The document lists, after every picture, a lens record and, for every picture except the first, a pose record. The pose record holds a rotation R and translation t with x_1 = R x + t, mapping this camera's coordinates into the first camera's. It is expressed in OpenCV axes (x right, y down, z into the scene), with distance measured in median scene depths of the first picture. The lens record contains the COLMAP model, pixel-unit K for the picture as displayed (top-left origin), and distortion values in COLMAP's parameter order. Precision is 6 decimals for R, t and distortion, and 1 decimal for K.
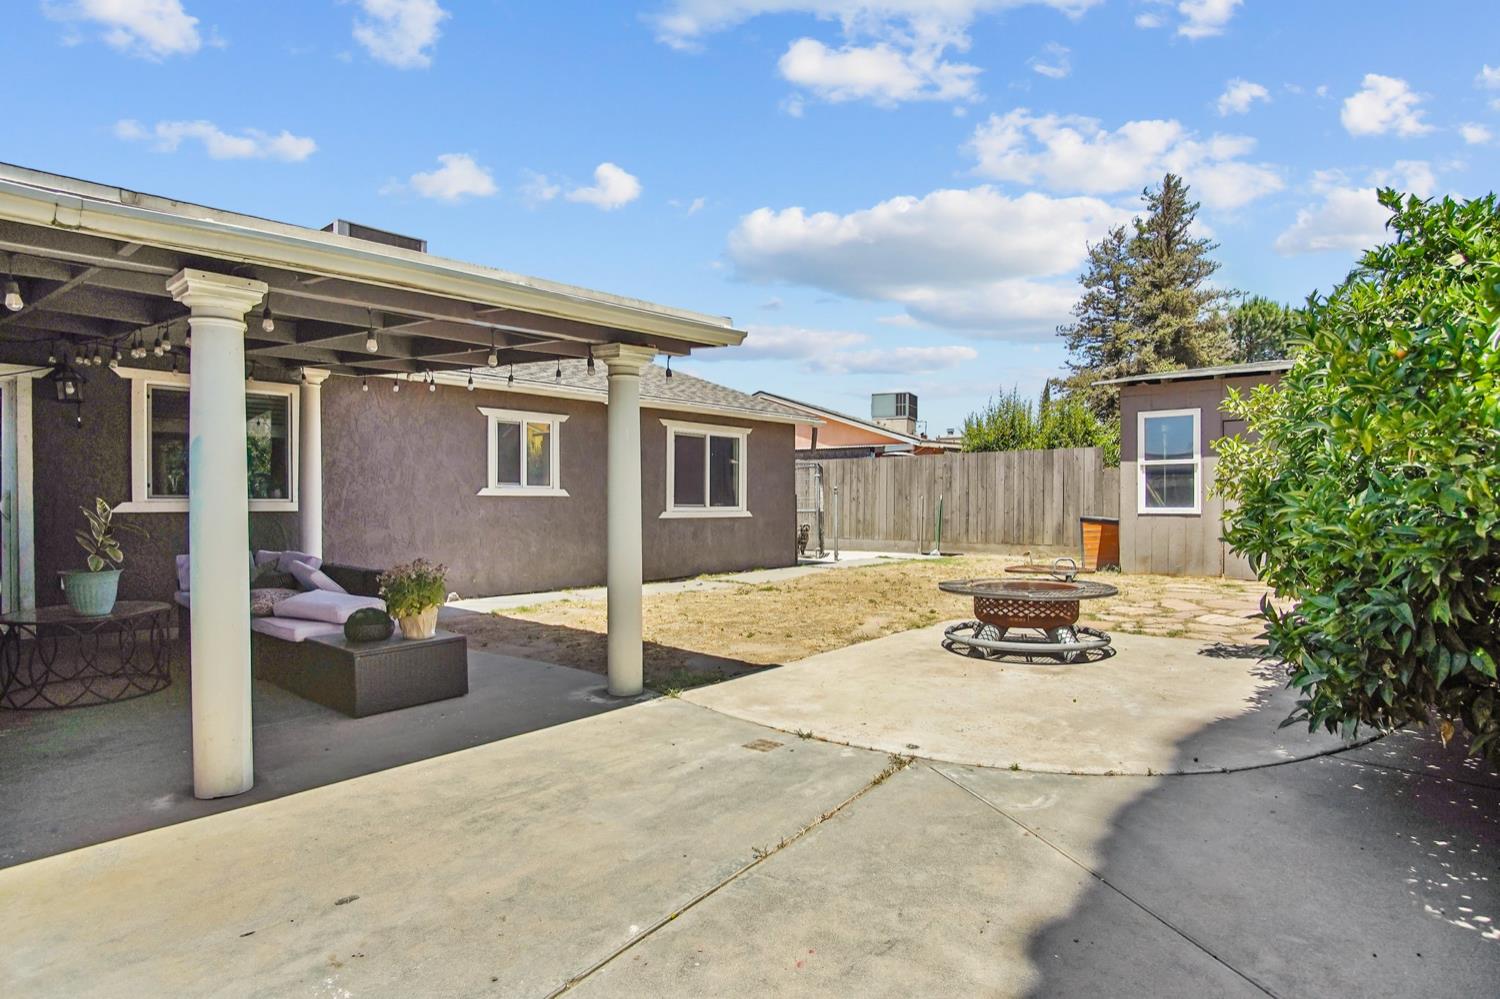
lens RADIAL K [[808.4, 0, 735.4], [0, 808.4, 508.5], [0, 0, 1]] dist [-0.021950, 0.000531]
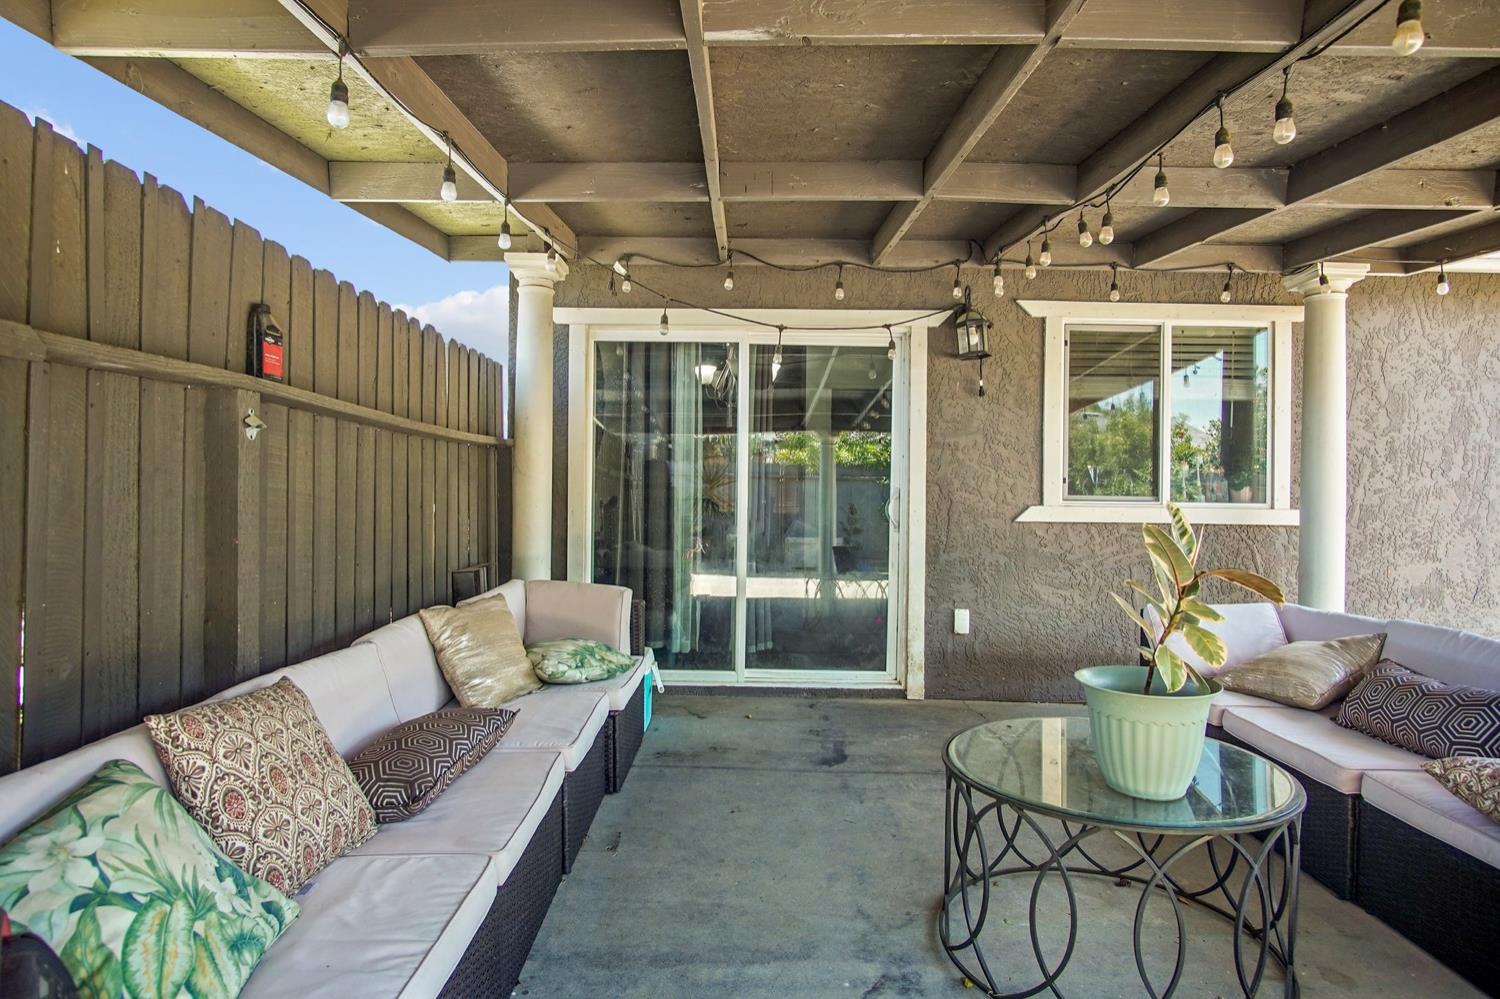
lens RADIAL K [[814.0, 0, 750.0], [0, 814.0, 499.5], [0, 0, 1]] dist [-0.027160, 0.000938]
pose [[0.659613, 0.009749, -0.751542, -0.247420], [-0.019695, 0.999797, -0.004317, -0.003422], [0.751347, 0.017649, 0.659671, 0.227374]]
